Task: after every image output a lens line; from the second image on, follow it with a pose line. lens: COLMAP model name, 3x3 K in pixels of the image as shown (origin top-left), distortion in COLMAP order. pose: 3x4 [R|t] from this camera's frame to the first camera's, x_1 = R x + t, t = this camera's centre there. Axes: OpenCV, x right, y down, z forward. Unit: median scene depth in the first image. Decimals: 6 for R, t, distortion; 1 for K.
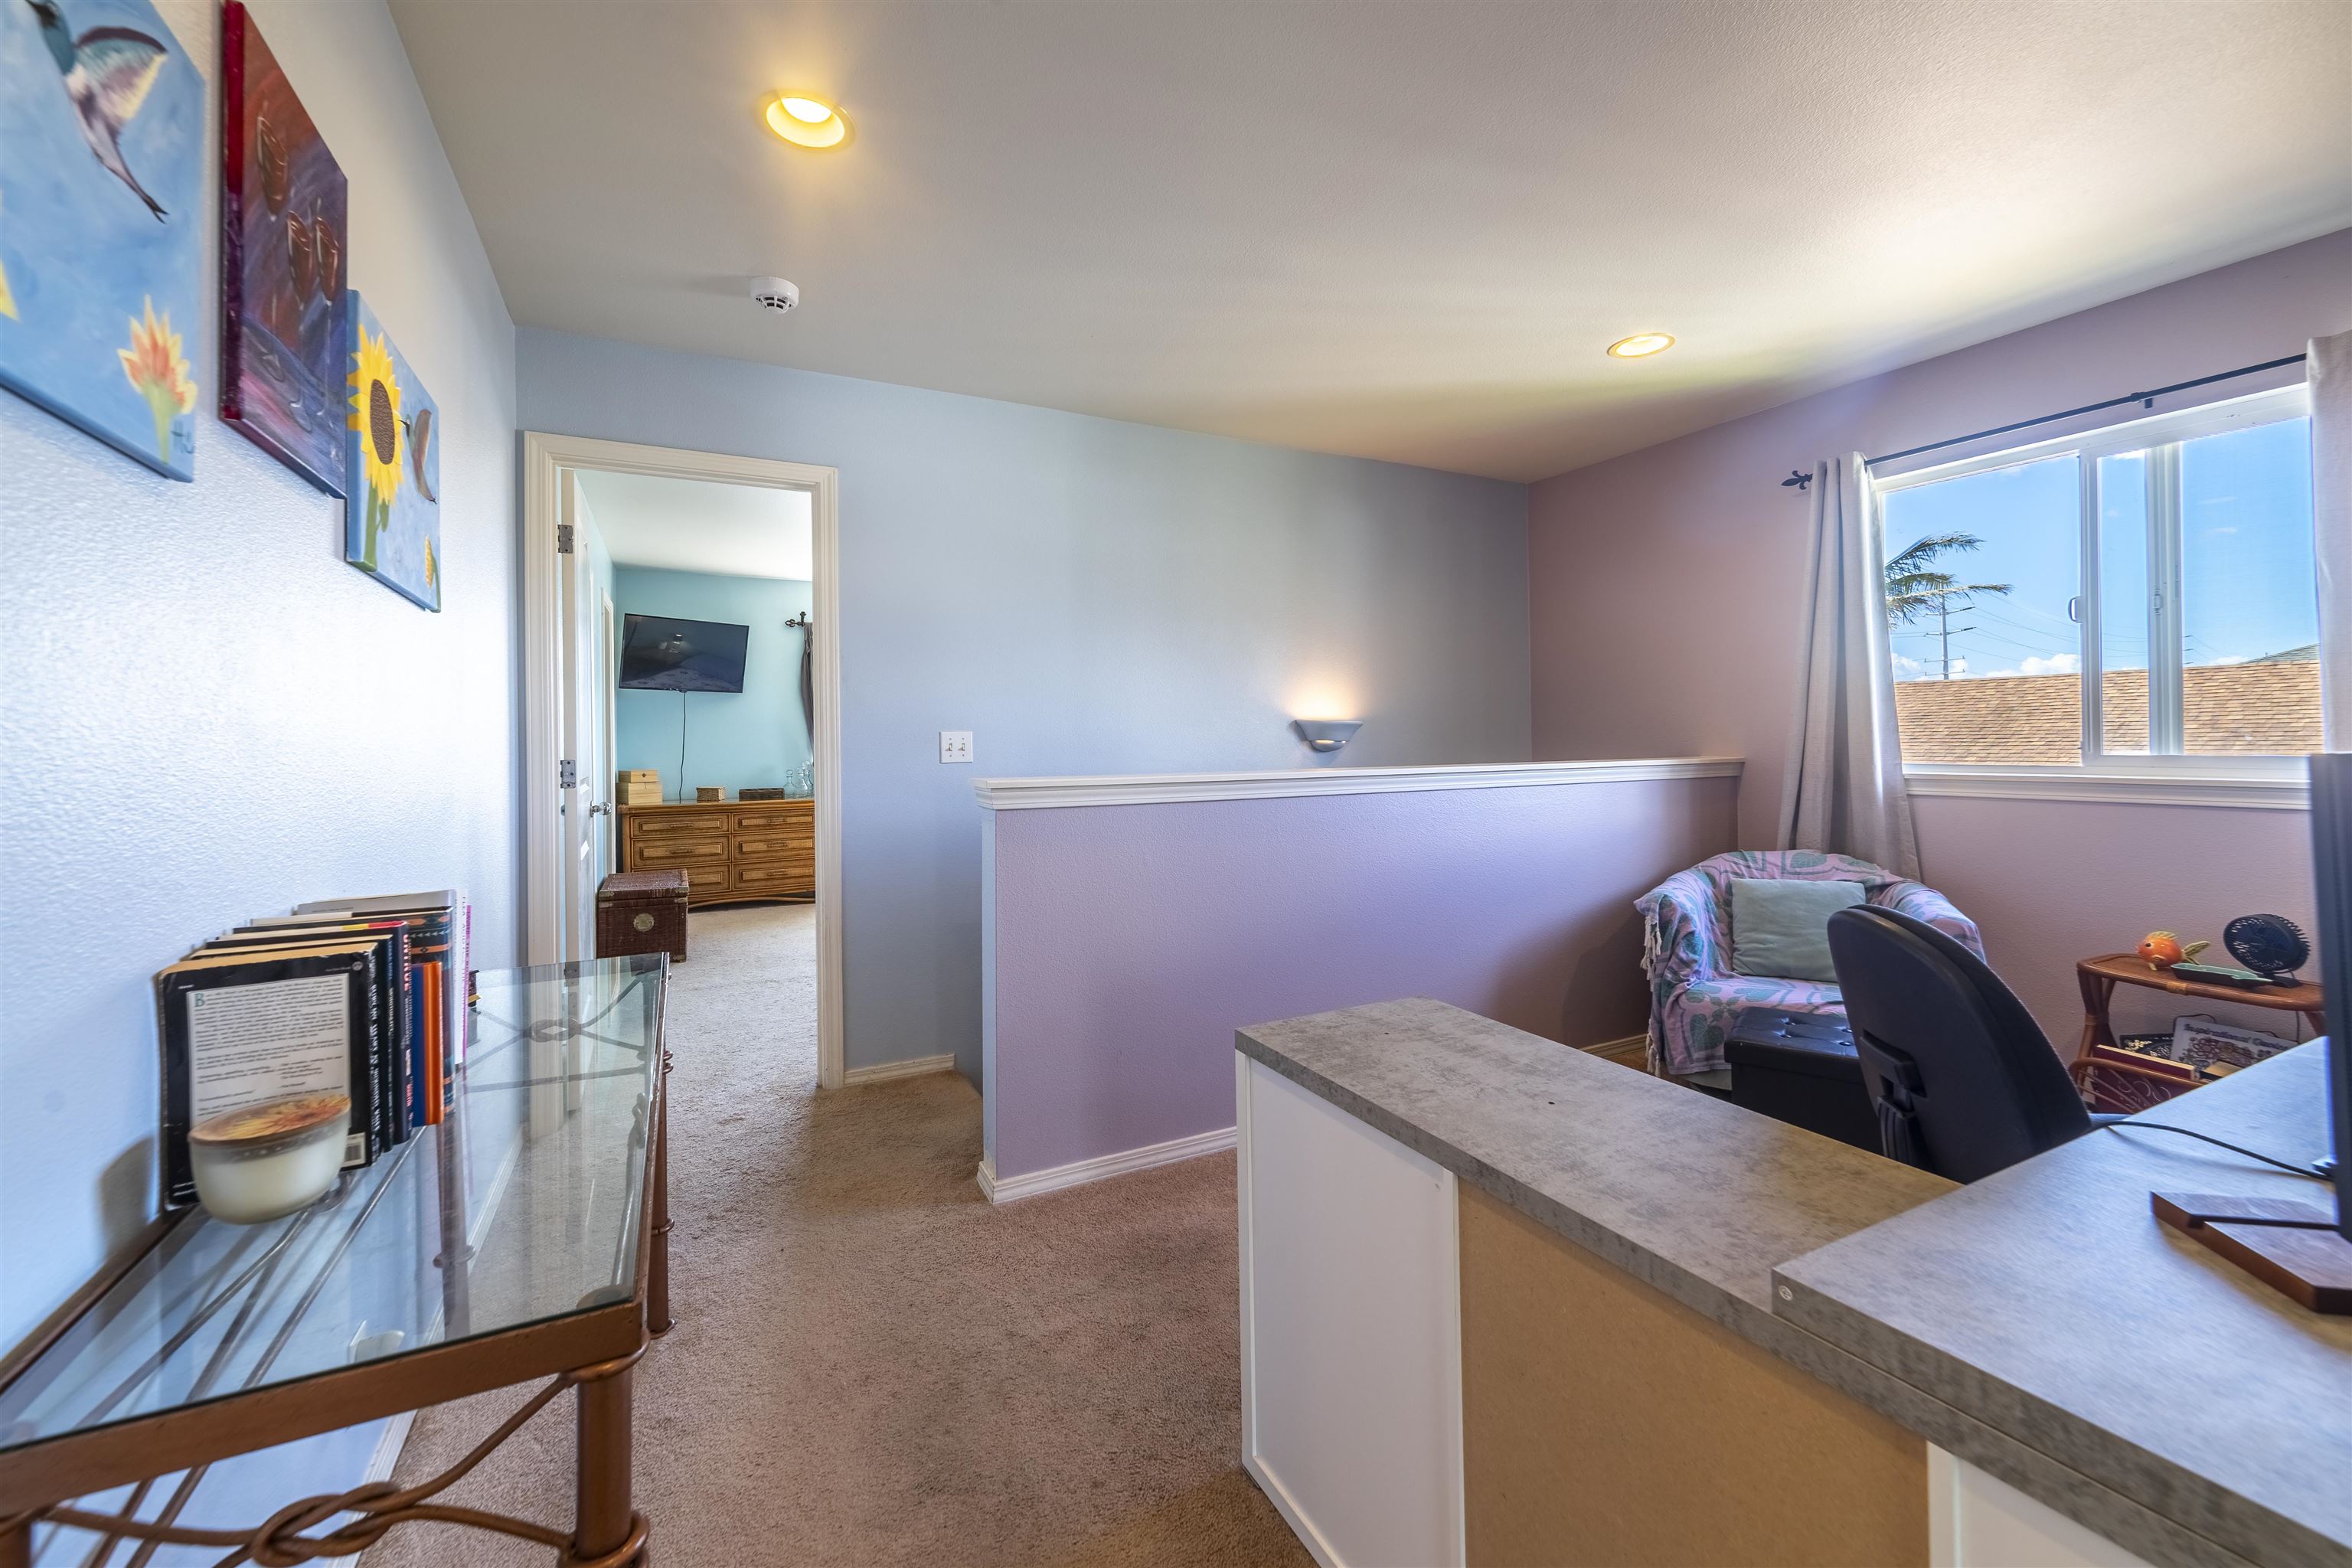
lens RADIAL K [[941.1, 0, 1161.2], [0, 941.1, 739.6], [0, 0, 1]] dist [0.008657, -0.003920]
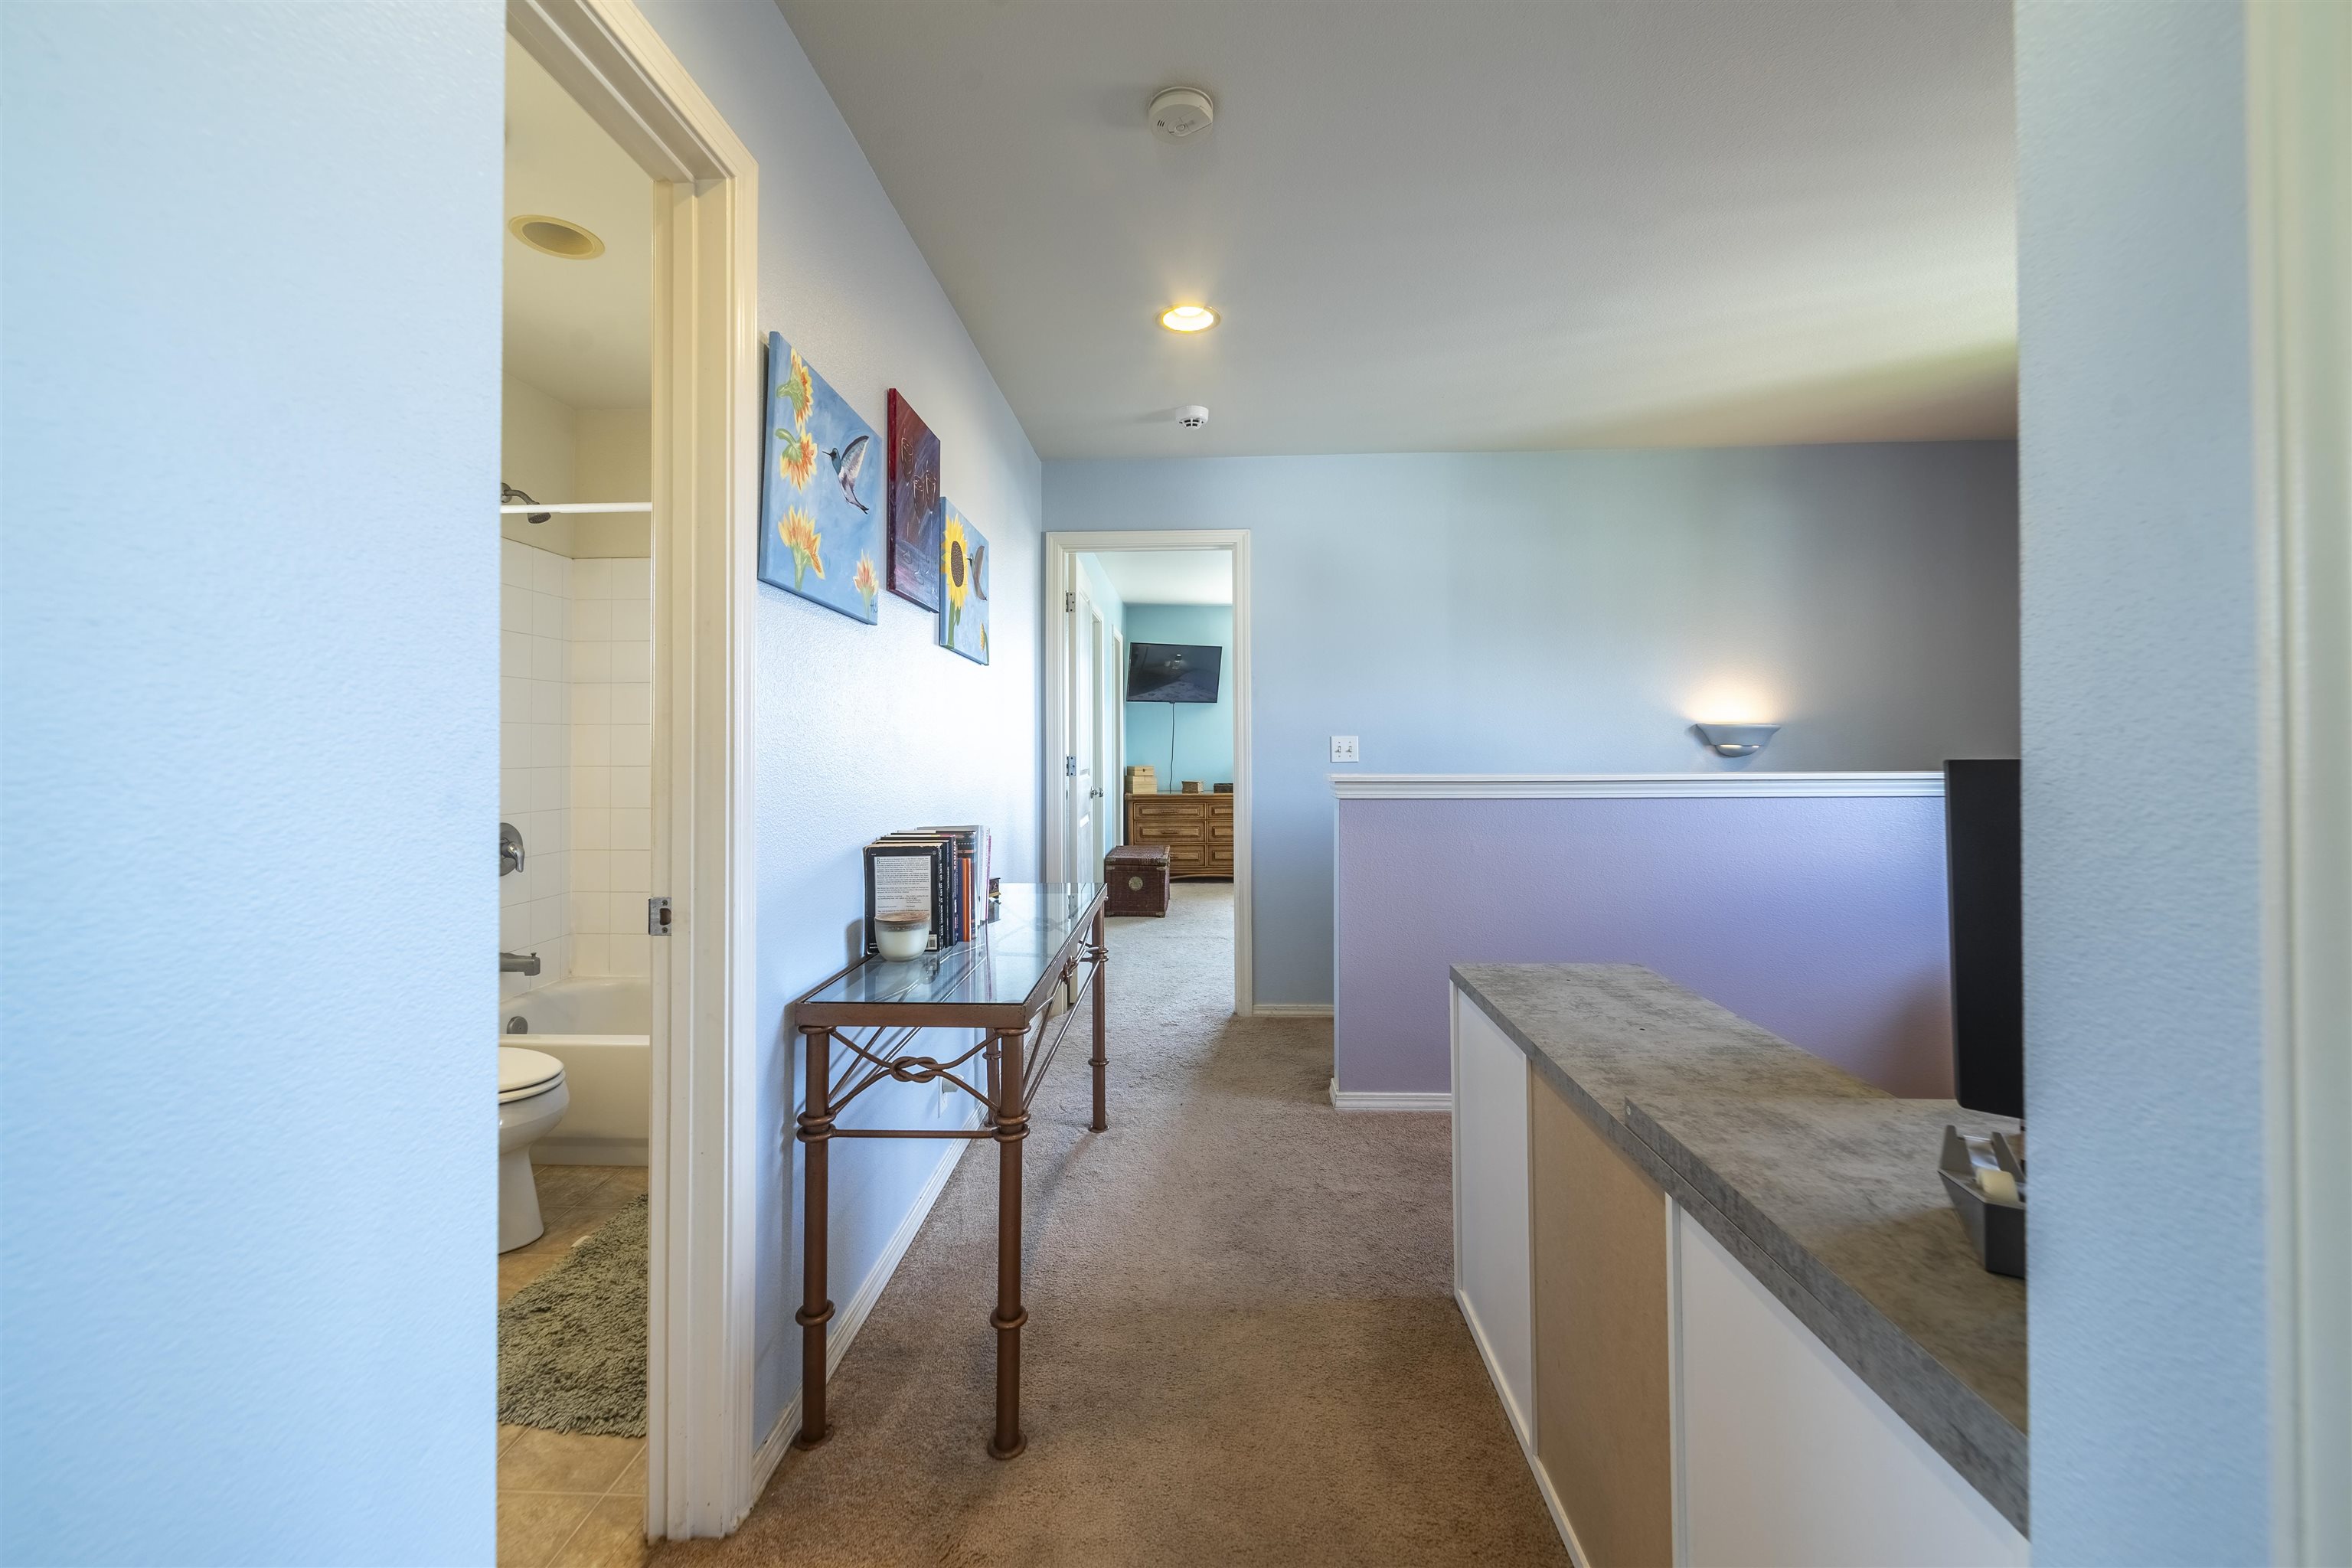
lens RADIAL K [[941.1, 0, 1161.2], [0, 941.1, 739.6], [0, 0, 1]] dist [0.008657, -0.003920]
pose [[0.871144, 0.001937, -0.491023, 0.283717], [-0.003175, 0.999994, -0.001687, -0.002868], [0.491017, 0.003029, 0.871145, -0.263651]]
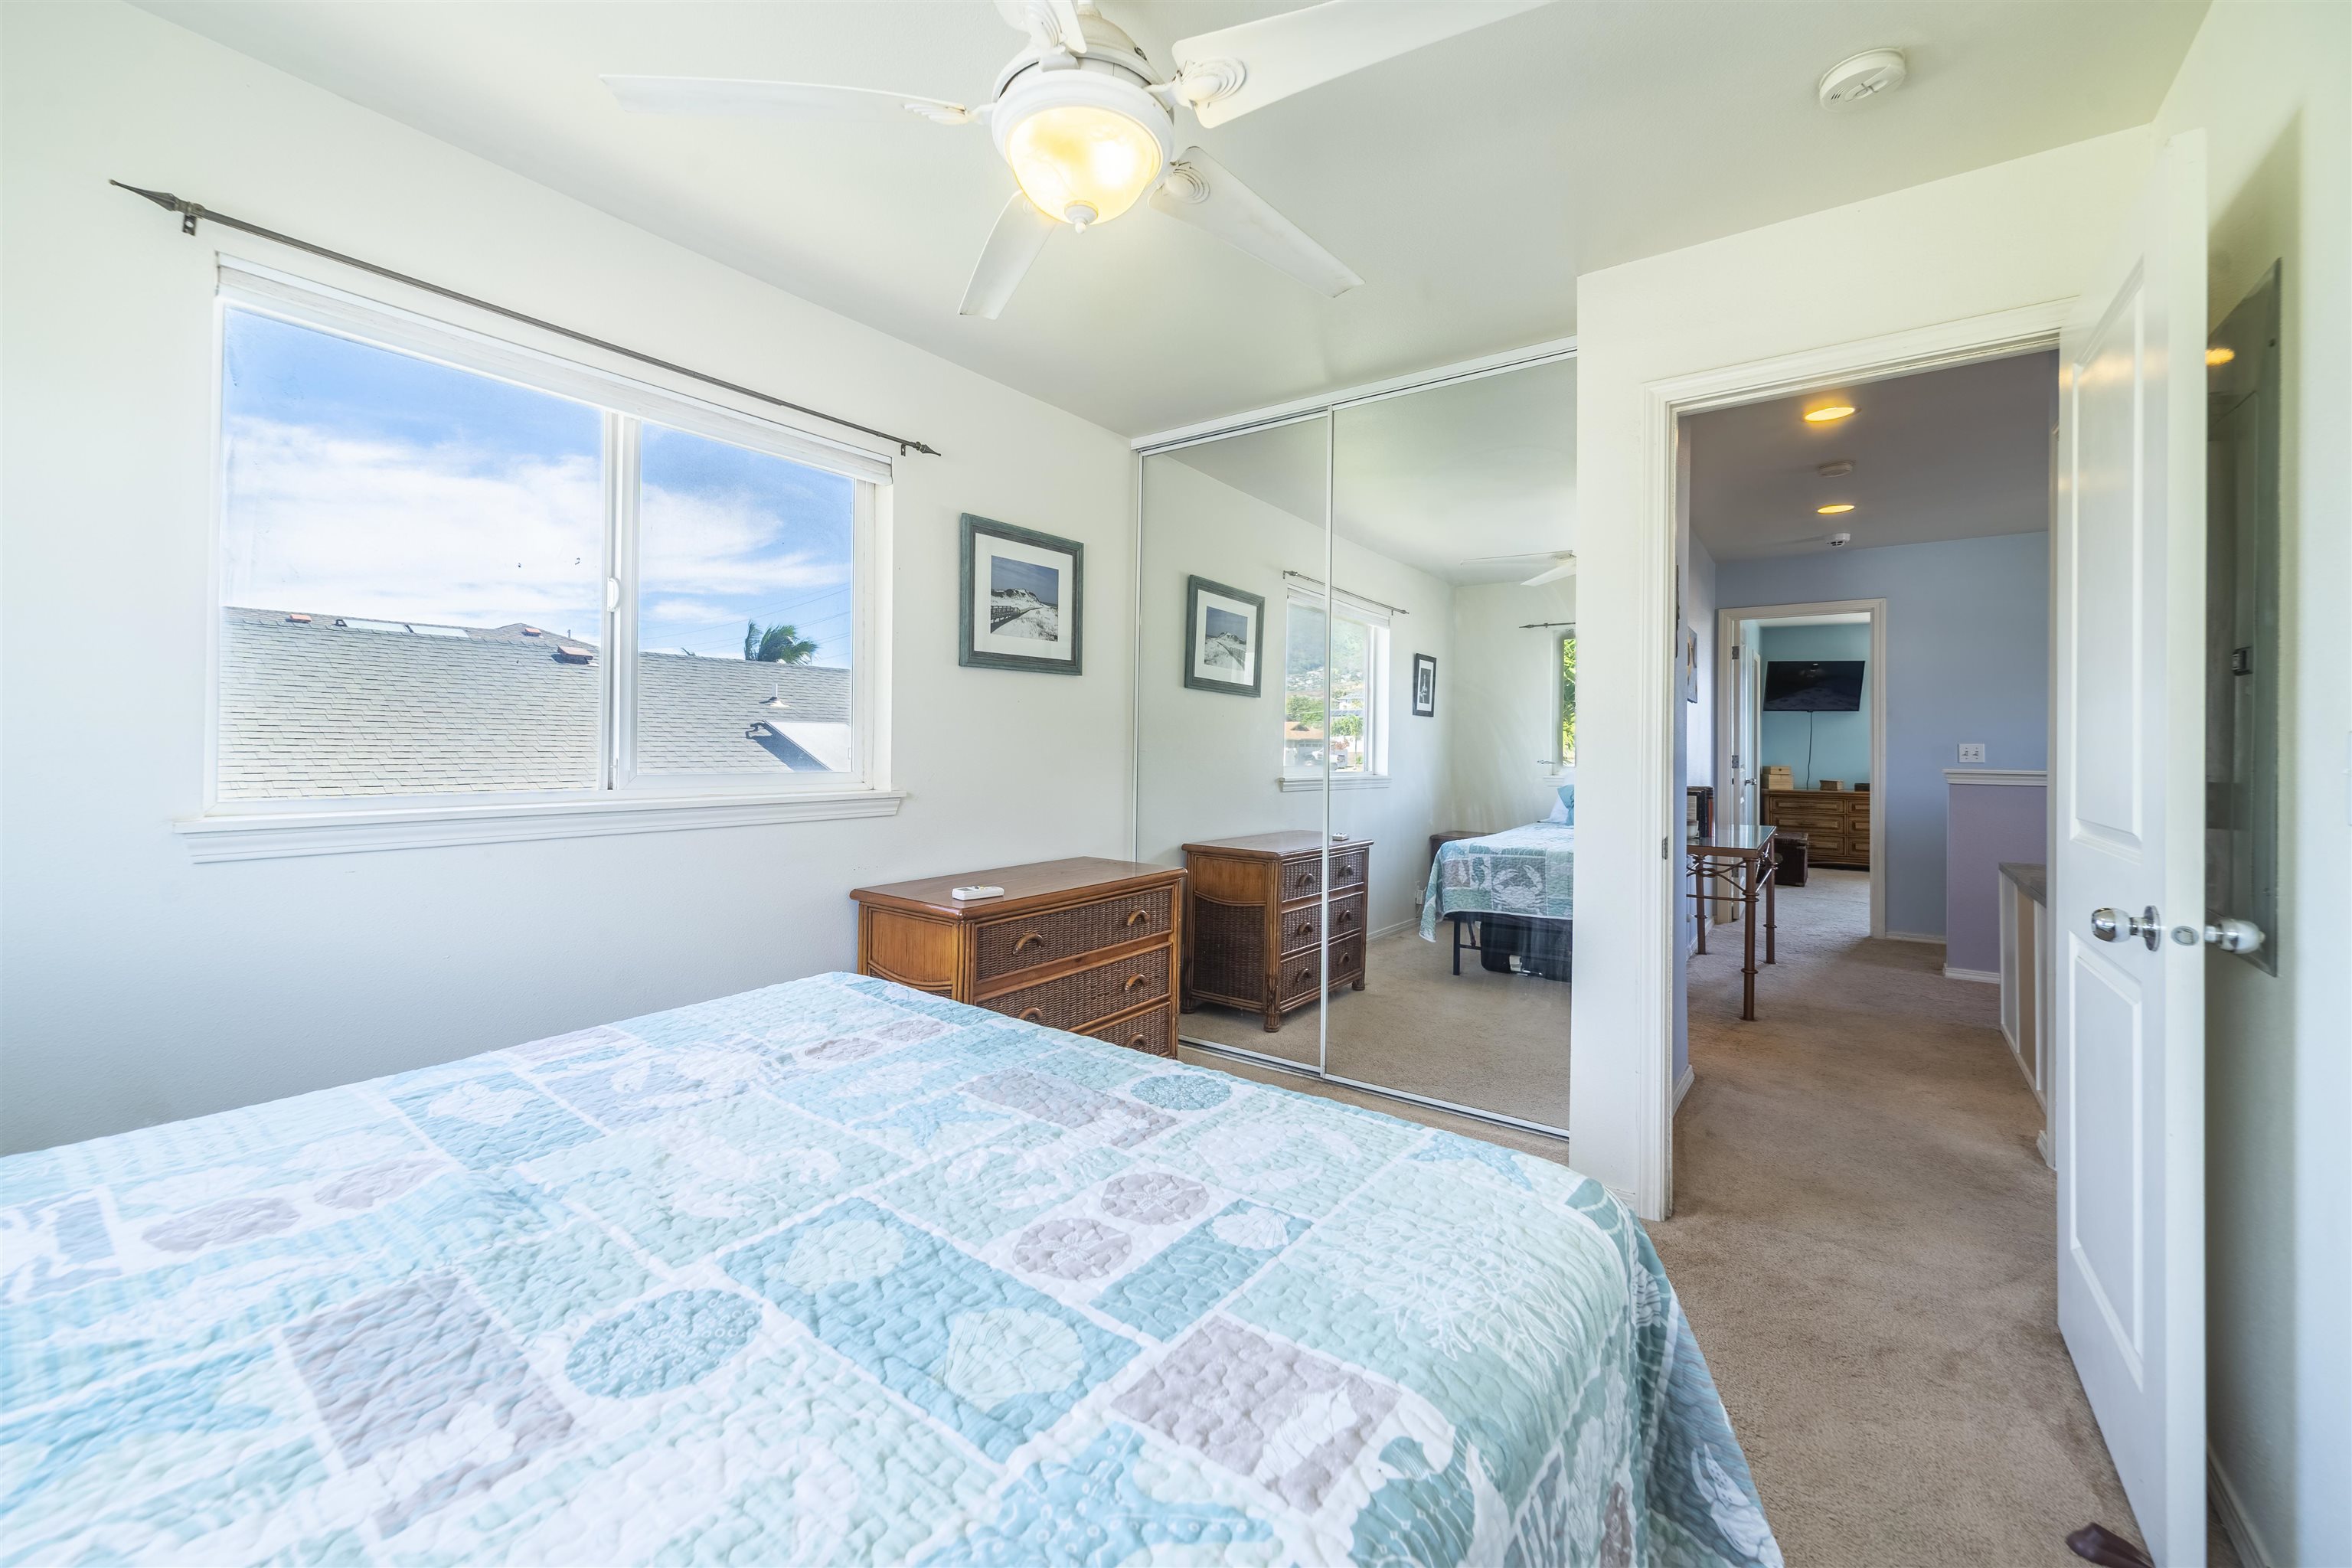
lens RADIAL K [[941.1, 0, 1161.2], [0, 941.1, 739.6], [0, 0, 1]] dist [0.008657, -0.003920]
pose [[0.459159, 0.008342, -0.888315, 1.014912], [-0.010896, 0.999934, 0.003759, -0.011965], [0.888287, 0.007953, 0.459220, -1.716049]]
